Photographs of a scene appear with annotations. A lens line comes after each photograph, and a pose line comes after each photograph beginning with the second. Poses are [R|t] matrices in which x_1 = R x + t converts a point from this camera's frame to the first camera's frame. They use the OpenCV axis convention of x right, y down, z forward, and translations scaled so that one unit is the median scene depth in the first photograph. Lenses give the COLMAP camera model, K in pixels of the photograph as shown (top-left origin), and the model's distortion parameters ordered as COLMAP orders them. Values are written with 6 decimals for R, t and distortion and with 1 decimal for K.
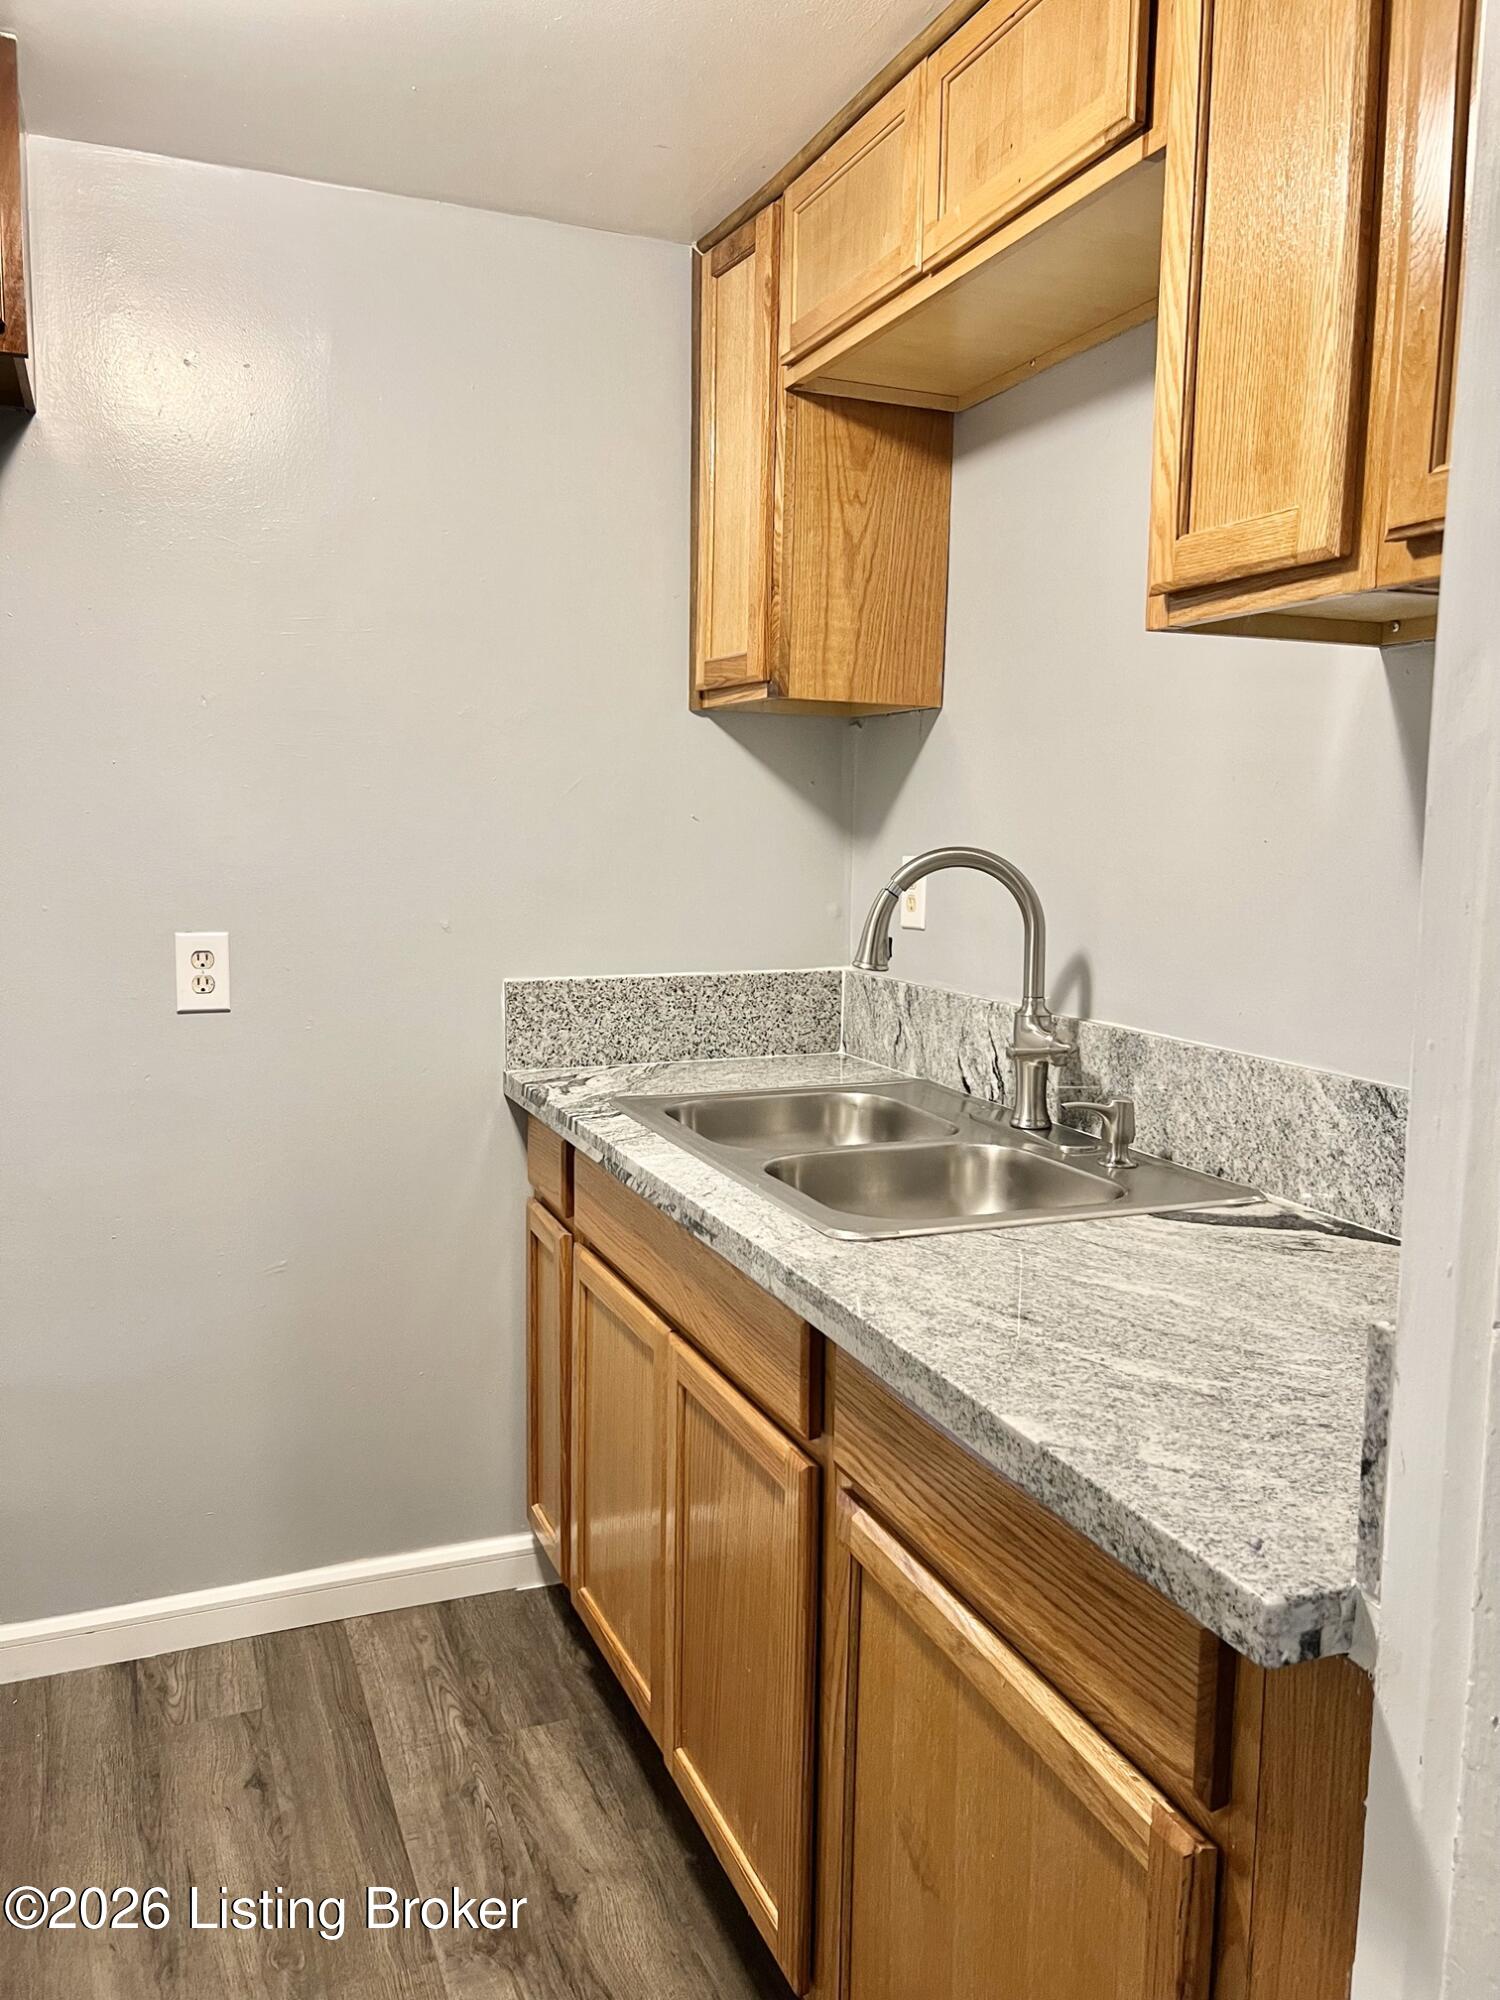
lens RADIAL K [[1495.4, 0, 732.2], [0, 1495.4, 1005.7], [0, 0, 1]] dist [0.064778, -0.078972]
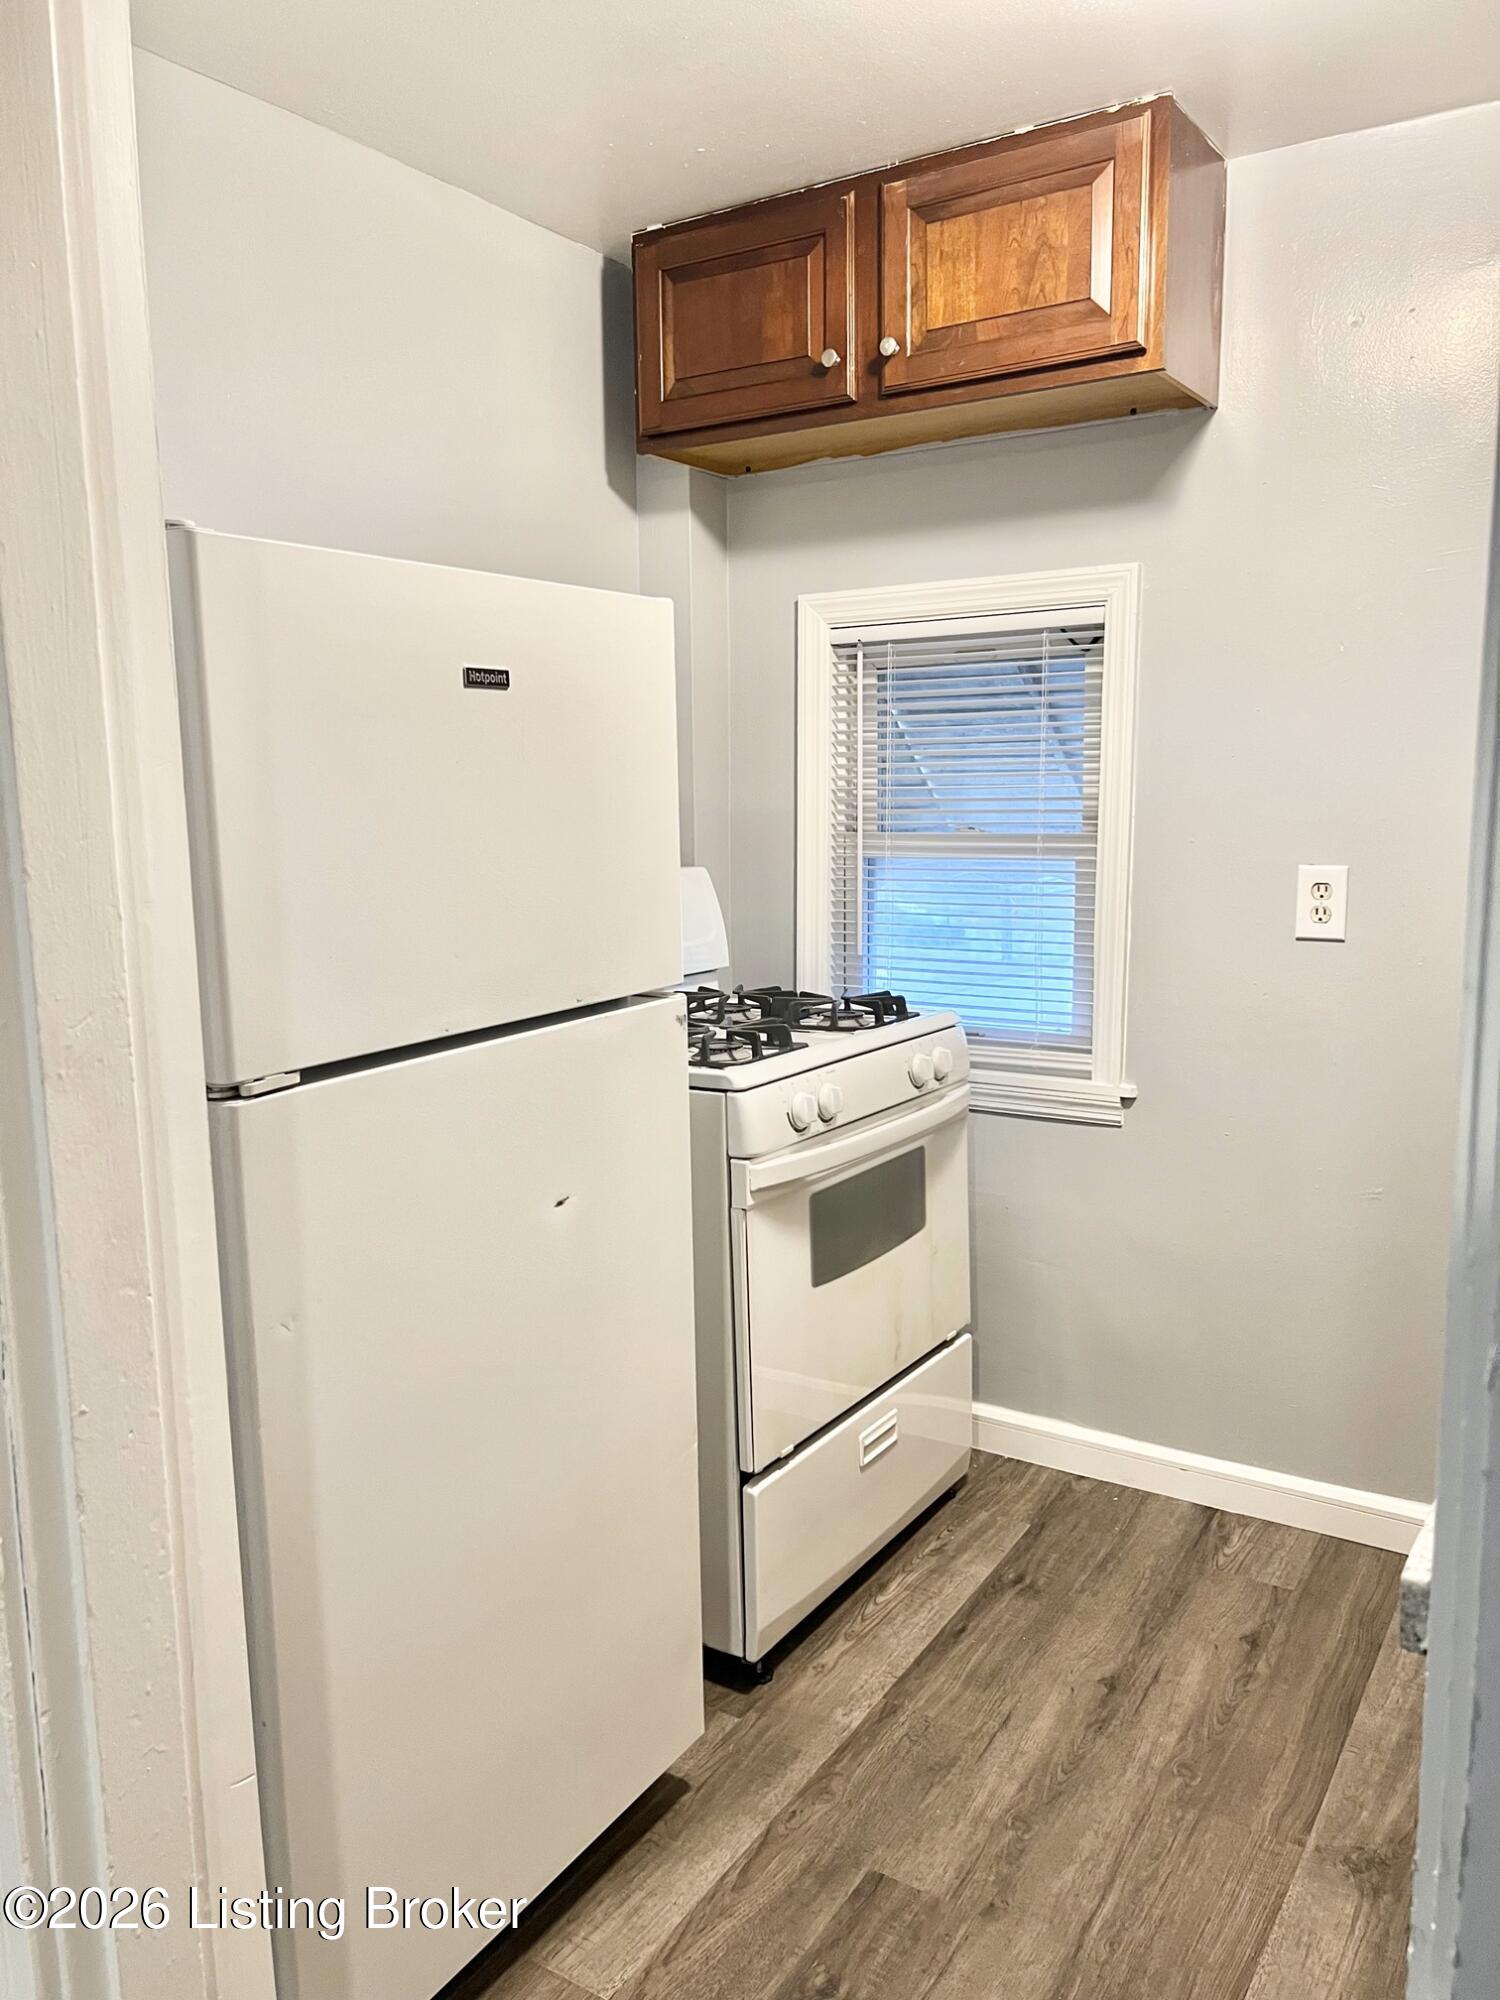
lens RADIAL K [[1514.7, 0, 746.5], [0, 1514.7, 1001.6], [0, 0, 1]] dist [0.040875, -0.031143]
pose [[0.573297, 0.097982, -0.813468, 0.340384], [-0.077085, 0.994870, 0.065506, 0.009144], [0.815713, 0.025152, 0.577909, 0.053513]]
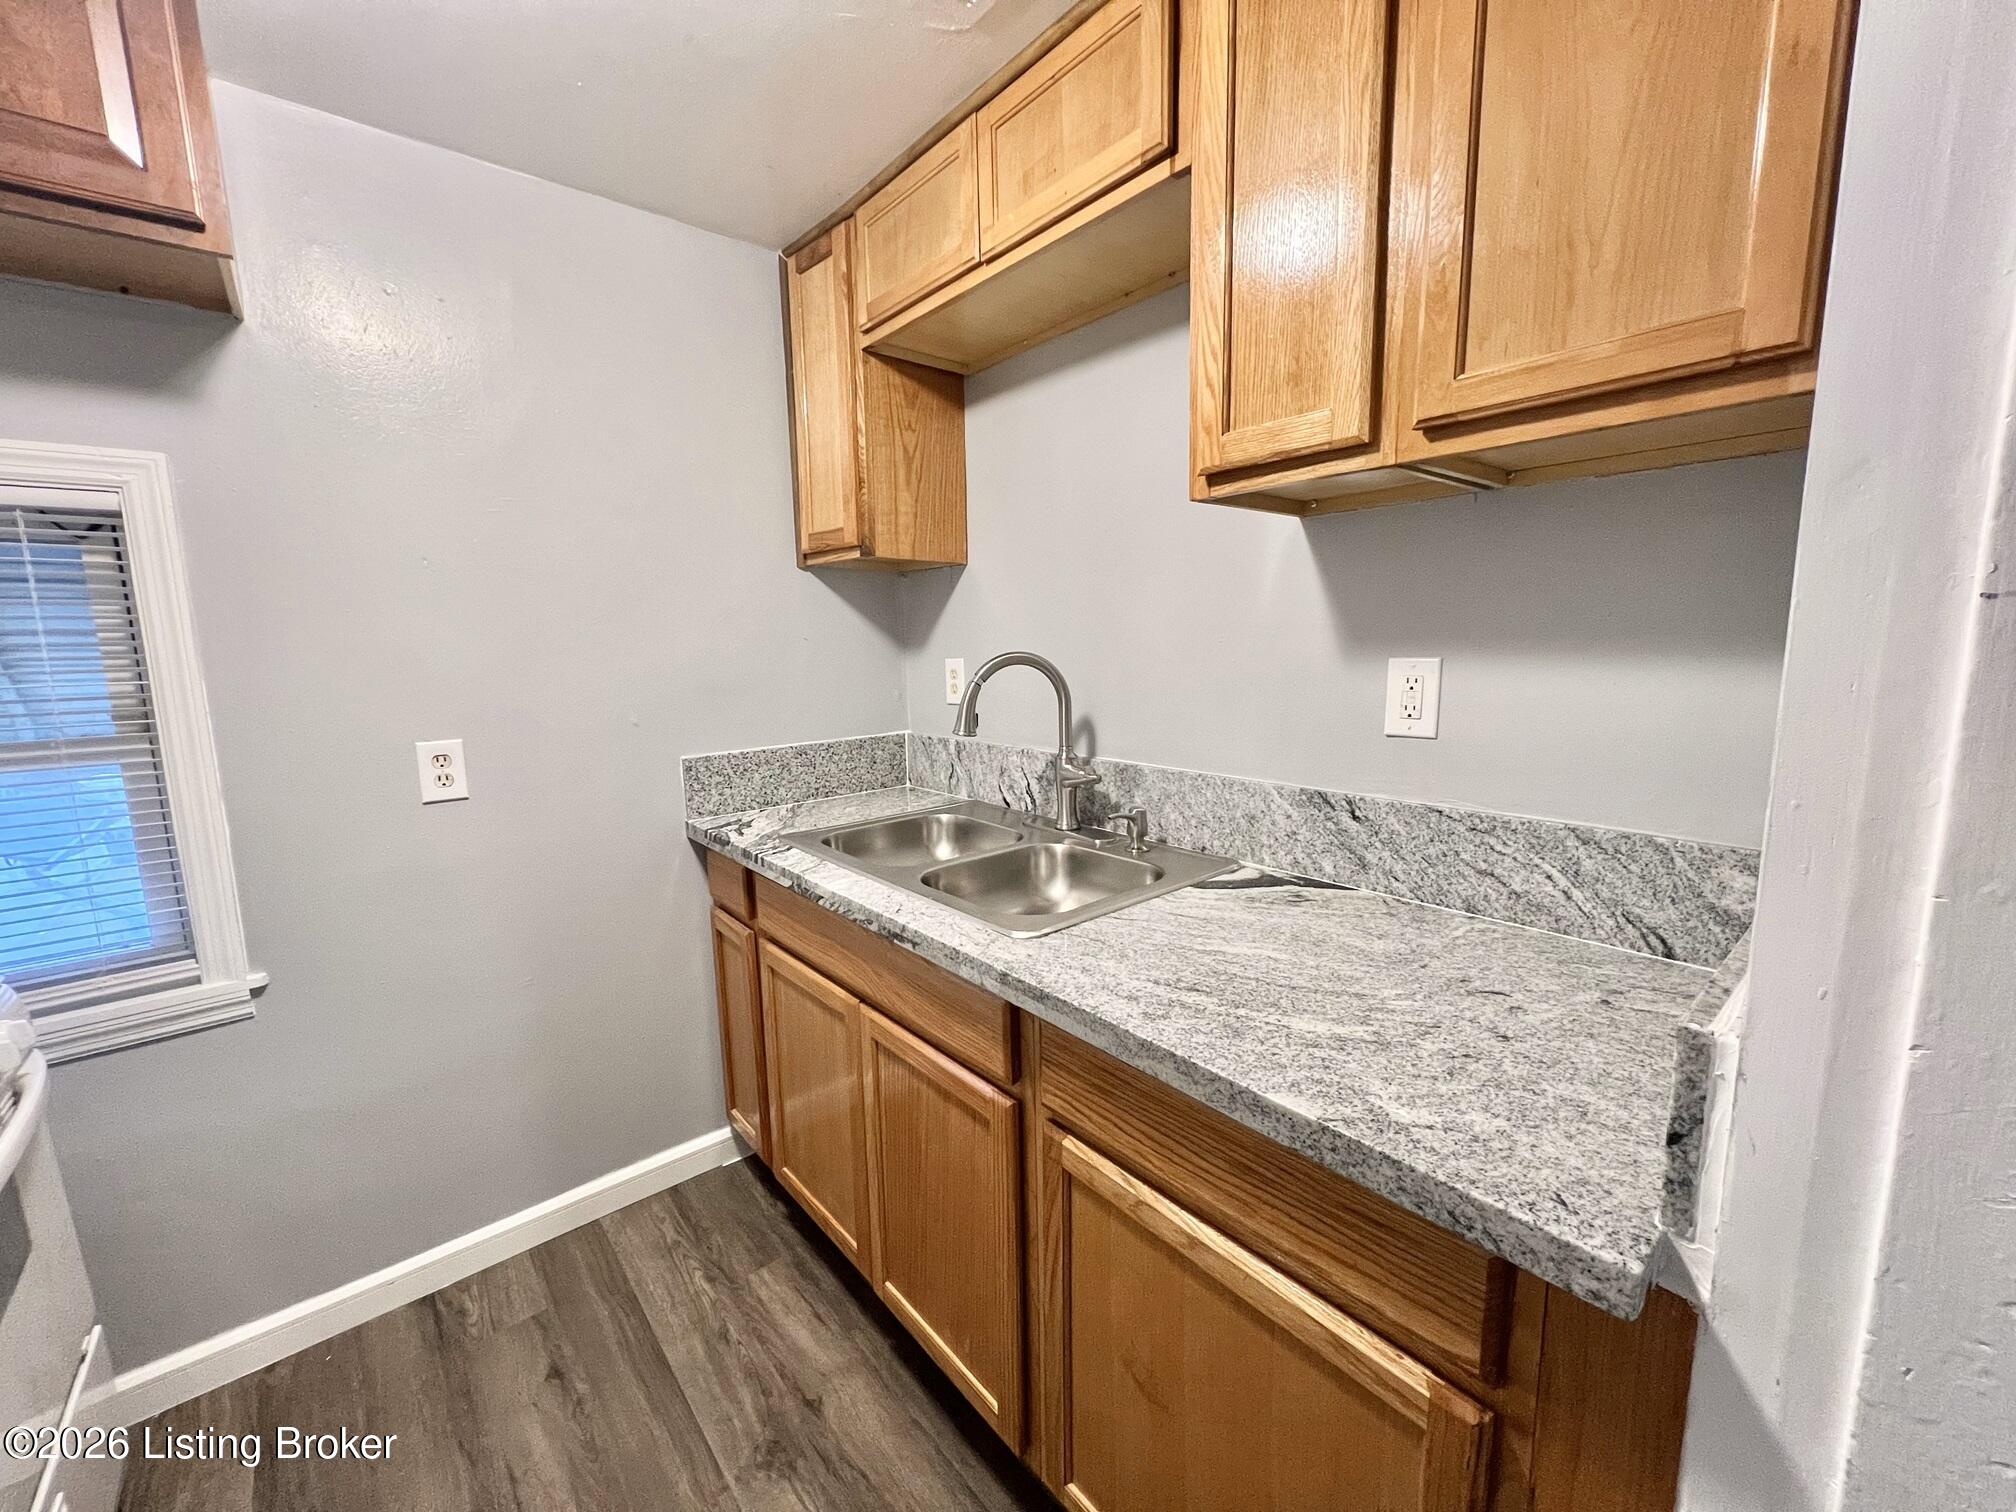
lens RADIAL K [[799.9, 0, 1003.5], [0, 799.9, 757.2], [0, 0, 1]] dist [-0.001995, -0.000377]
pose [[0.949460, -0.077573, 0.304153, -0.113364], [0.070093, 0.996910, 0.035455, -0.027941], [-0.305963, -0.012344, 0.951963, 0.221680]]
